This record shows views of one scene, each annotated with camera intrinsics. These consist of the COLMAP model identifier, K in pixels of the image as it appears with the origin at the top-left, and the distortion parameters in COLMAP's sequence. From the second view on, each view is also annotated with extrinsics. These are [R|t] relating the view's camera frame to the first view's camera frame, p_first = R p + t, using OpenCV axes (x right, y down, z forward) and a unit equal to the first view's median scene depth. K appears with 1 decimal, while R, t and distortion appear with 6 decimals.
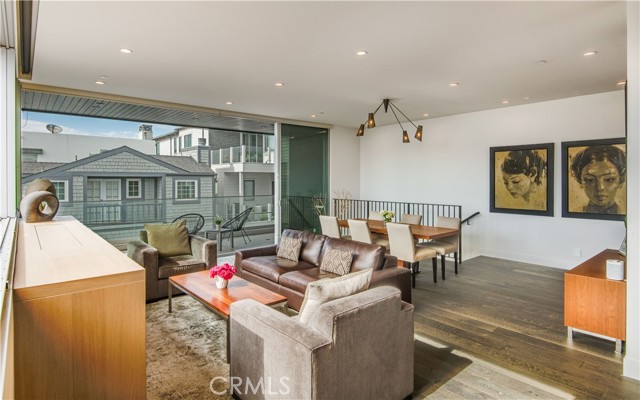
lens RADIAL K [[353.3, 0, 324.7], [0, 353.3, 181.0], [0, 0, 1]] dist [-0.000228, -0.002682]
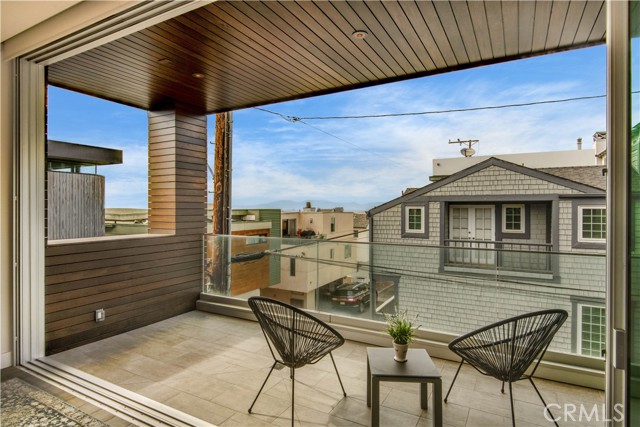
lens RADIAL K [[357.3, 0, 320.3], [0, 357.3, 211.9], [0, 0, 1]] dist [0.005894, 0.001994]
pose [[0.336772, 0.009703, -0.941536, -0.023613], [-0.004555, 0.999952, 0.008675, 0.005984], [0.941575, 0.001367, 0.336800, 0.728702]]
